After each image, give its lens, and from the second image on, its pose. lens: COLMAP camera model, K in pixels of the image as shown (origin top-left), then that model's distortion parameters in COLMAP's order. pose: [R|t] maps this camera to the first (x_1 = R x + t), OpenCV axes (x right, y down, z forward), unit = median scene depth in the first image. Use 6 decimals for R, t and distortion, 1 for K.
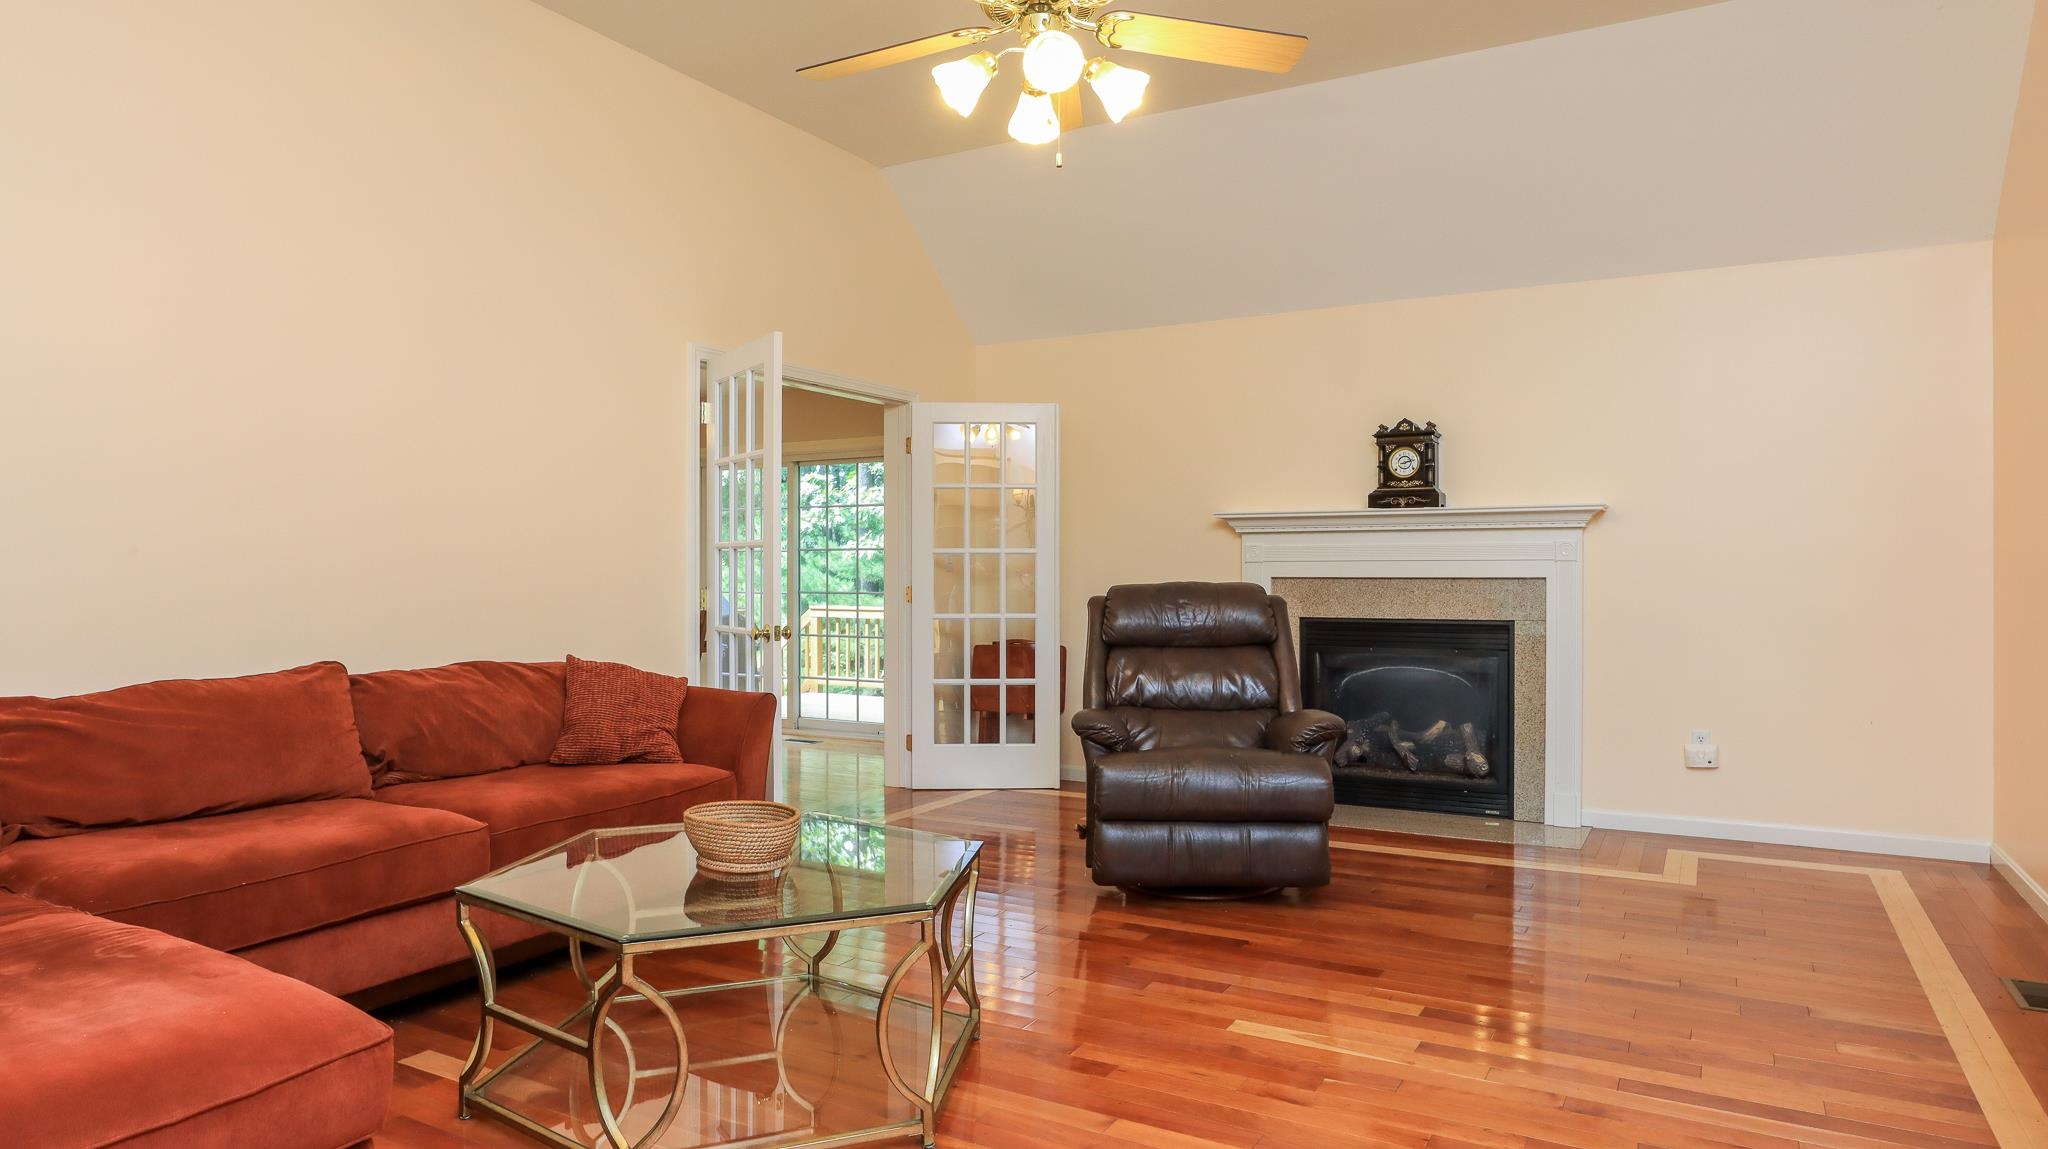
lens RADIAL K [[1231.5, 0, 1024.0], [0, 1231.5, 574.5], [0, 0, 1]] dist [-0.001500, -0.000330]
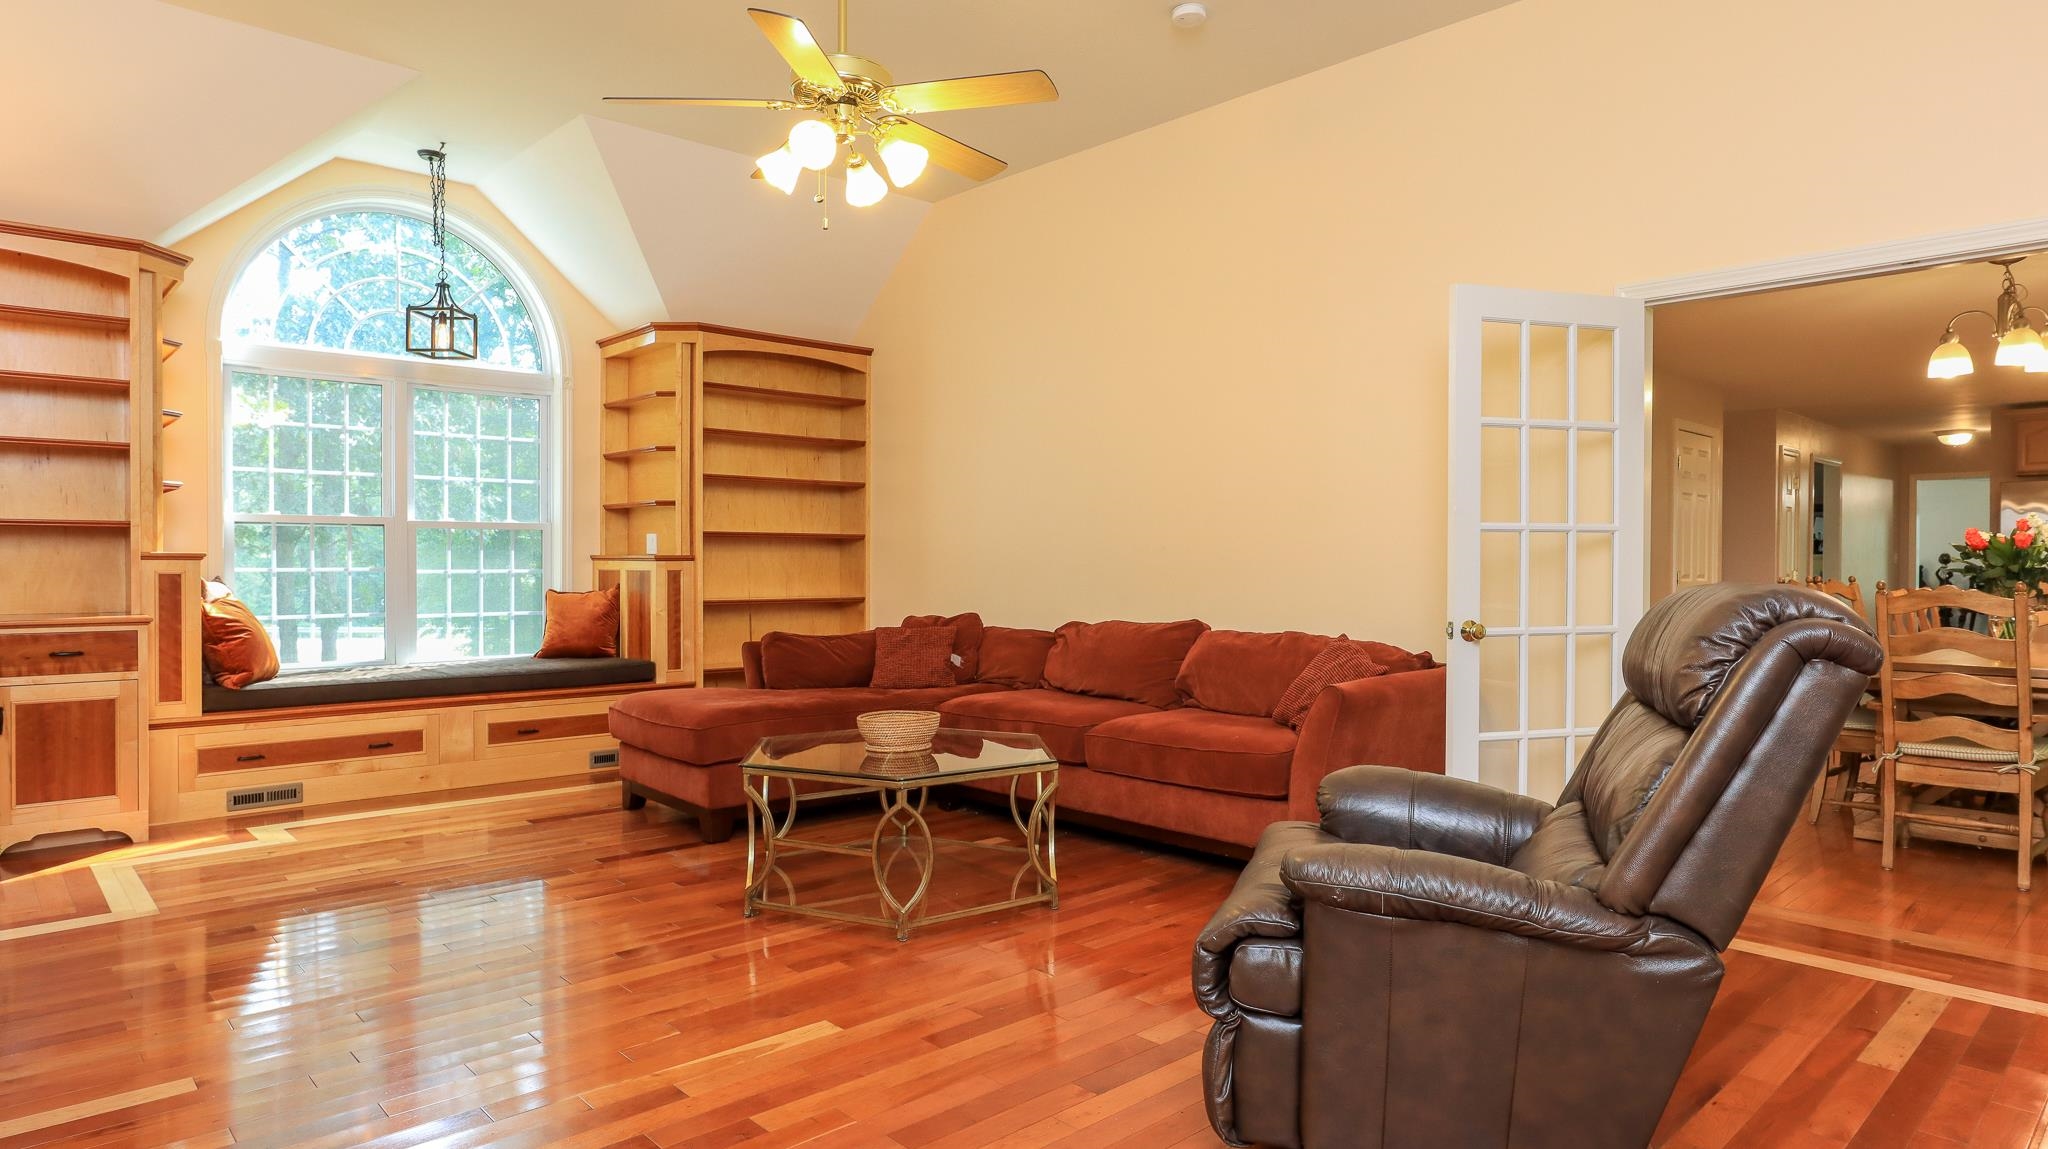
lens RADIAL K [[1163.8, 0, 1024.0], [0, 1163.8, 574.5], [0, 0, 1]] dist [0.000479, 0.000098]
pose [[-0.306807, 0.010708, -0.951712, 0.503244], [-0.004384, 0.999910, 0.012664, -0.000381], [0.951762, 0.008057, -0.306732, 0.722133]]
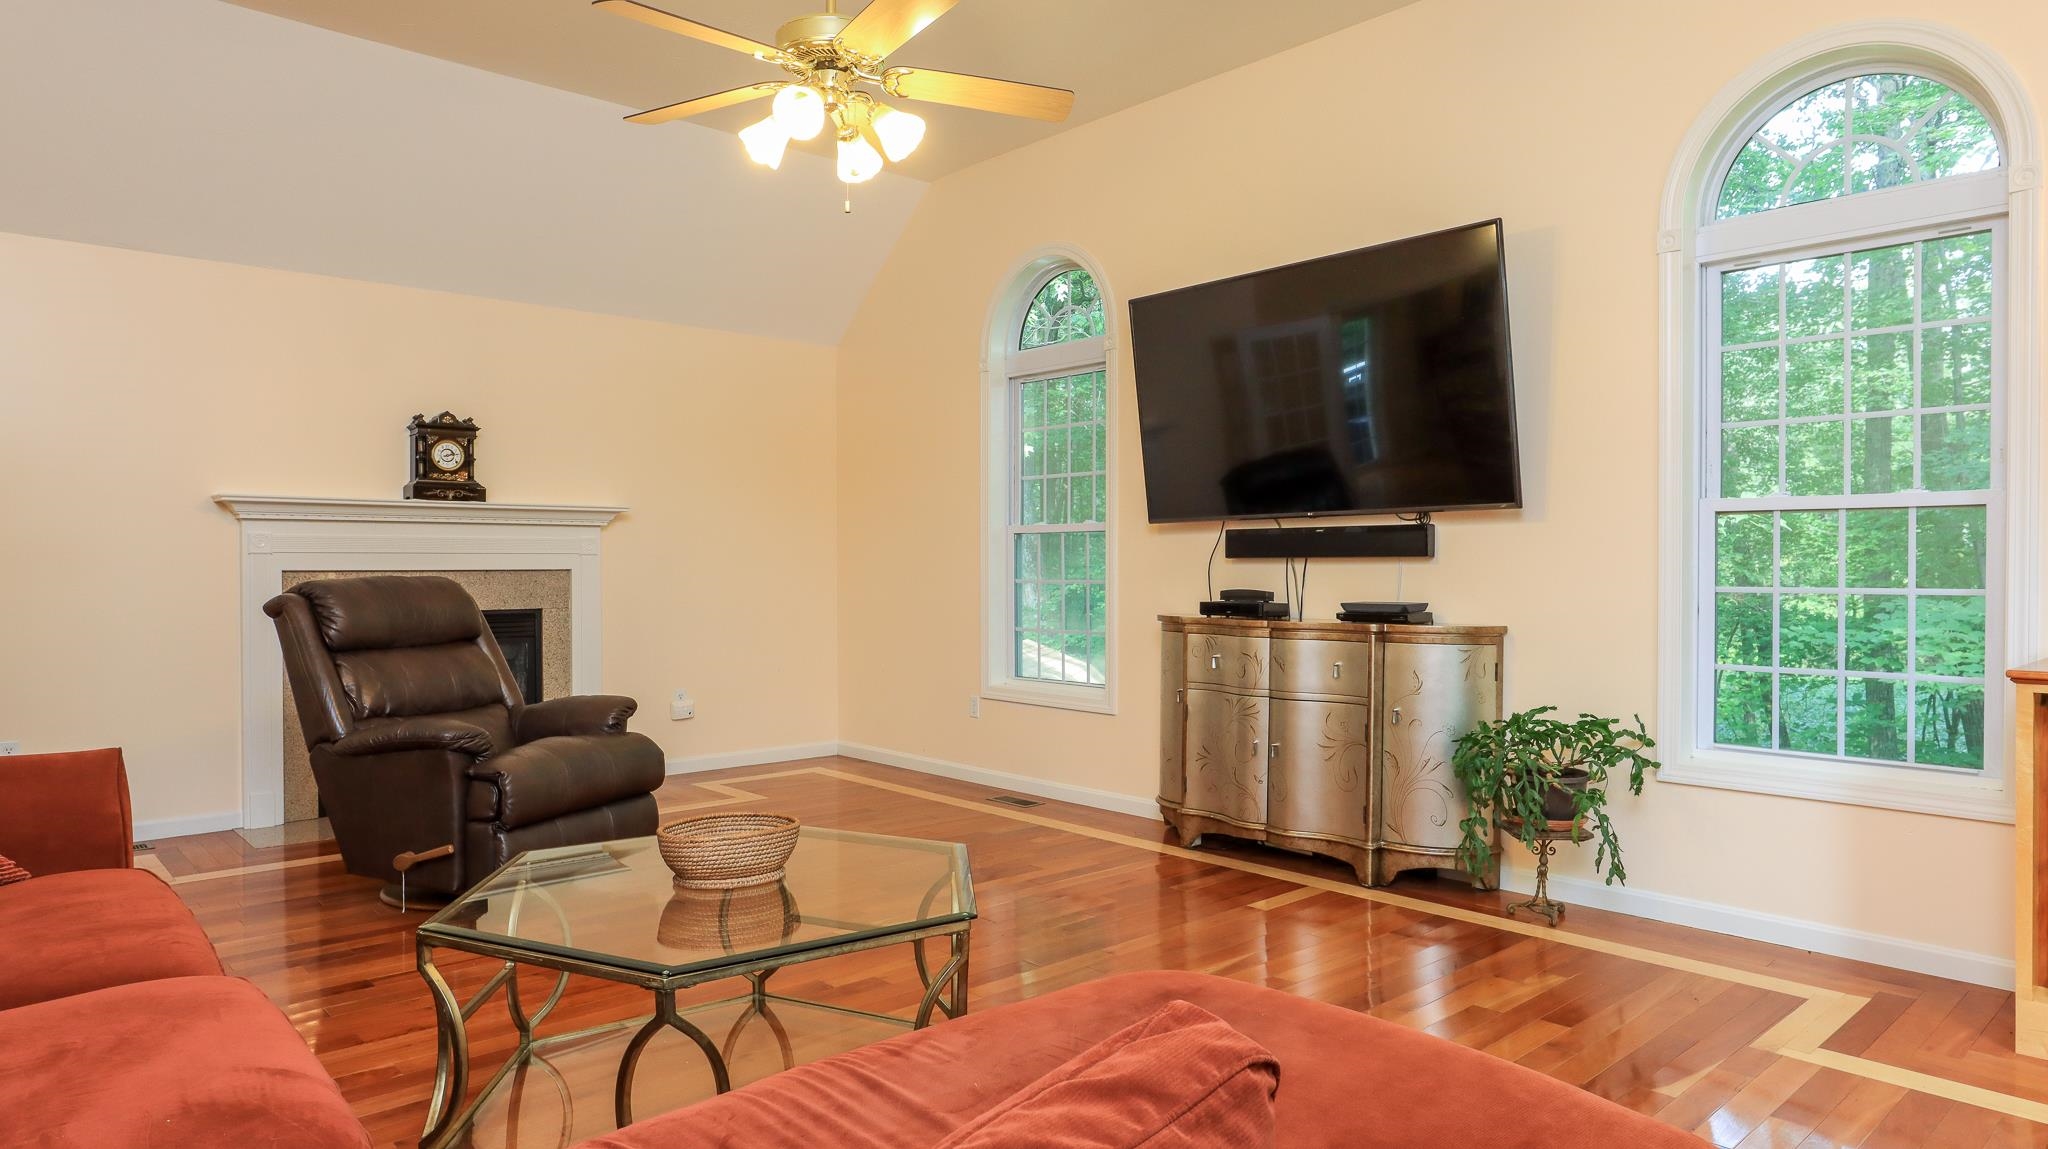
lens RADIAL K [[1231.5, 0, 1024.0], [0, 1231.5, 574.5], [0, 0, 1]] dist [-0.001500, -0.000330]
pose [[0.340601, -0.006569, 0.940185, -0.478599], [0.003604, 0.999977, 0.005681, 0.002239], [-0.940201, 0.001453, 0.340617, 0.217622]]
